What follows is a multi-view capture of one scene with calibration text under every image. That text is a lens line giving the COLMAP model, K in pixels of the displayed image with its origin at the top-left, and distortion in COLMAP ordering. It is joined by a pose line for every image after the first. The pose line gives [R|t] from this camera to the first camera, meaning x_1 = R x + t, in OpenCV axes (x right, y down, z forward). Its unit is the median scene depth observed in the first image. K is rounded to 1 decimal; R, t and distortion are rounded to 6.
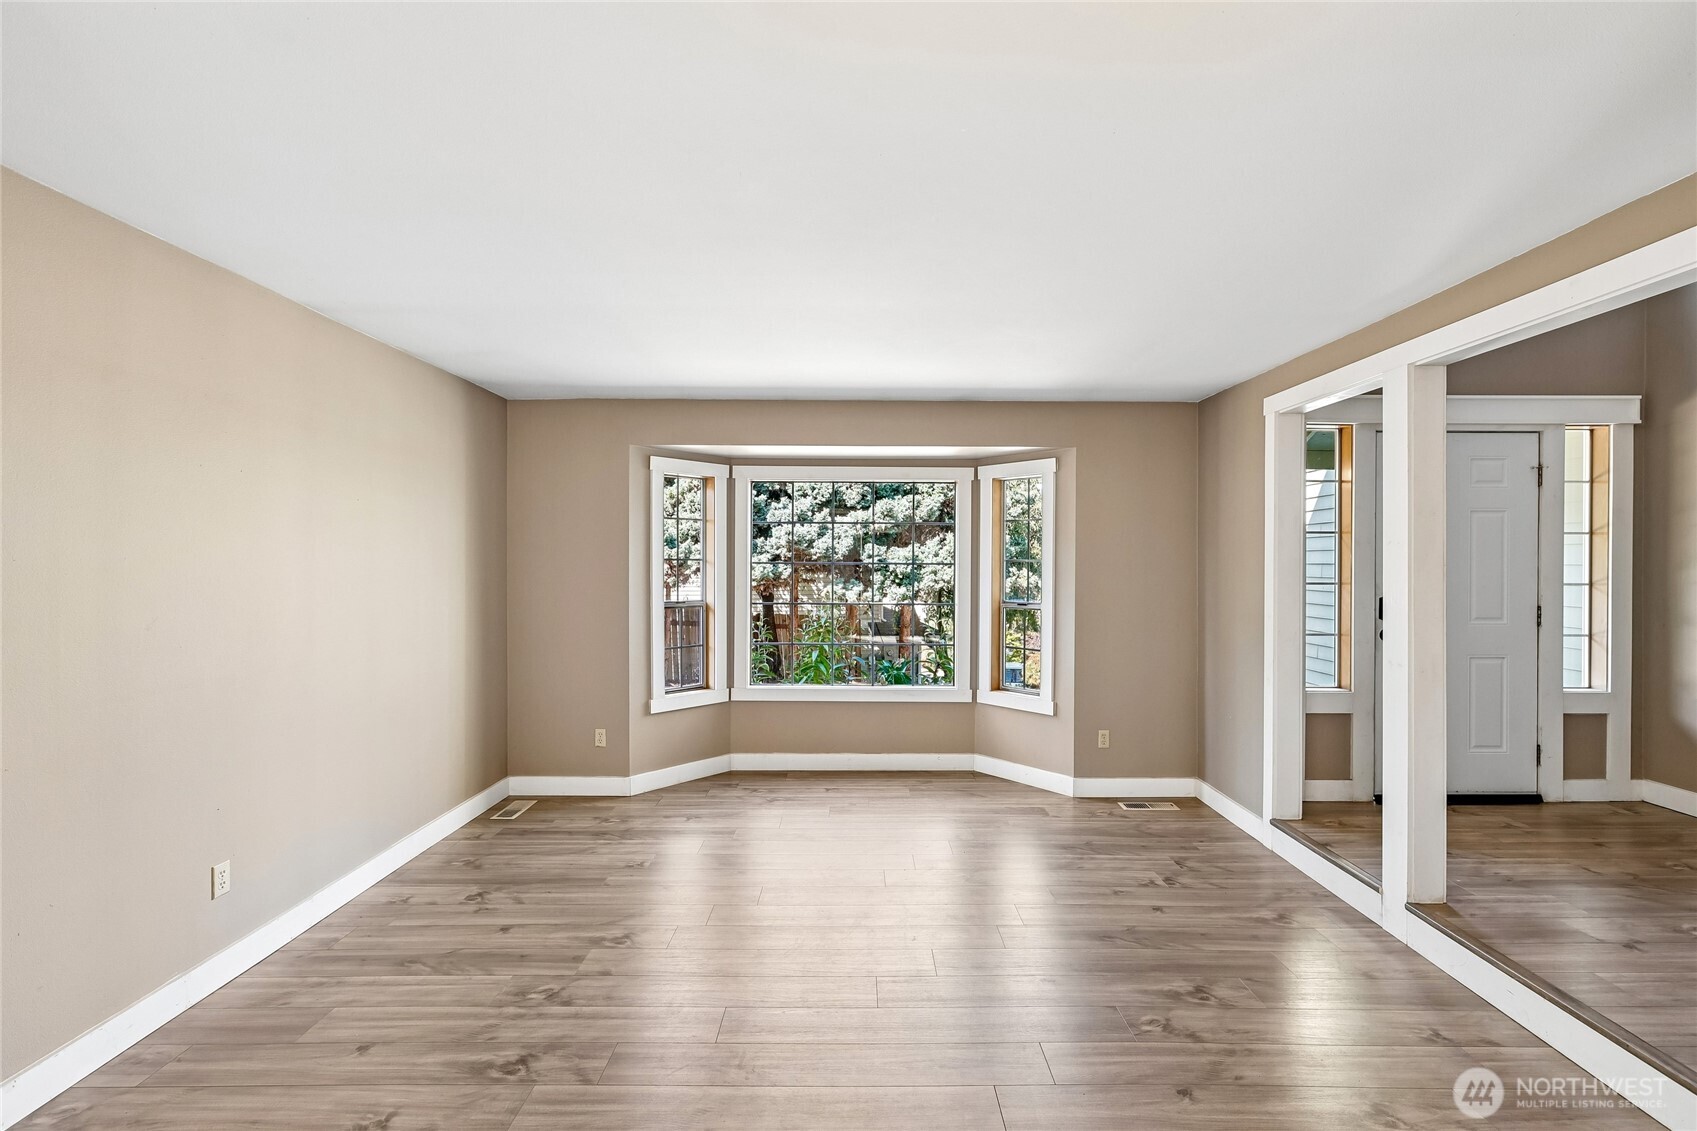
lens RADIAL K [[762.8, 0, 863.0], [0, 762.8, 566.4], [0, 0, 1]] dist [-0.007918, 0.004337]
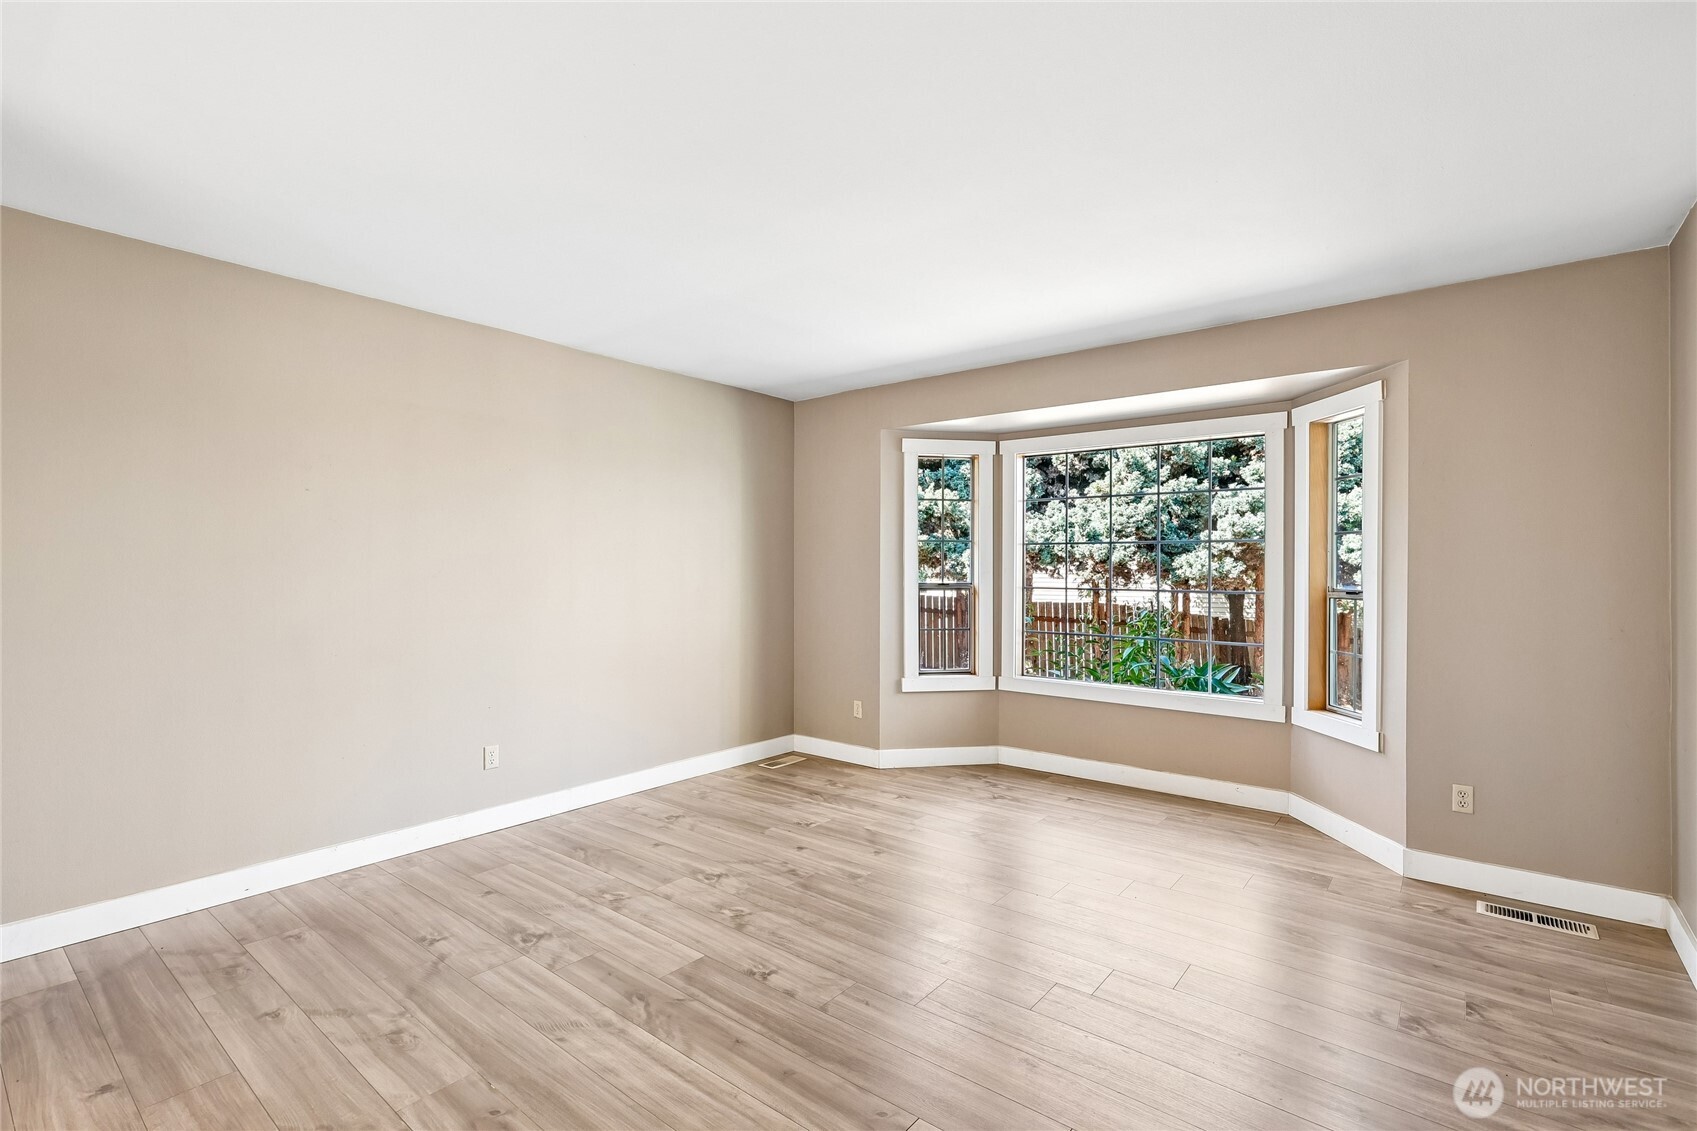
lens RADIAL K [[762.8, 0, 852.6], [0, 762.8, 569.6], [0, 0, 1]] dist [-0.007918, 0.004337]
pose [[0.783017, 0.000994, -0.621999, 0.312567], [-0.002922, 0.999994, -0.002080, 0.033798], [0.621993, 0.003446, 0.783015, 0.167203]]
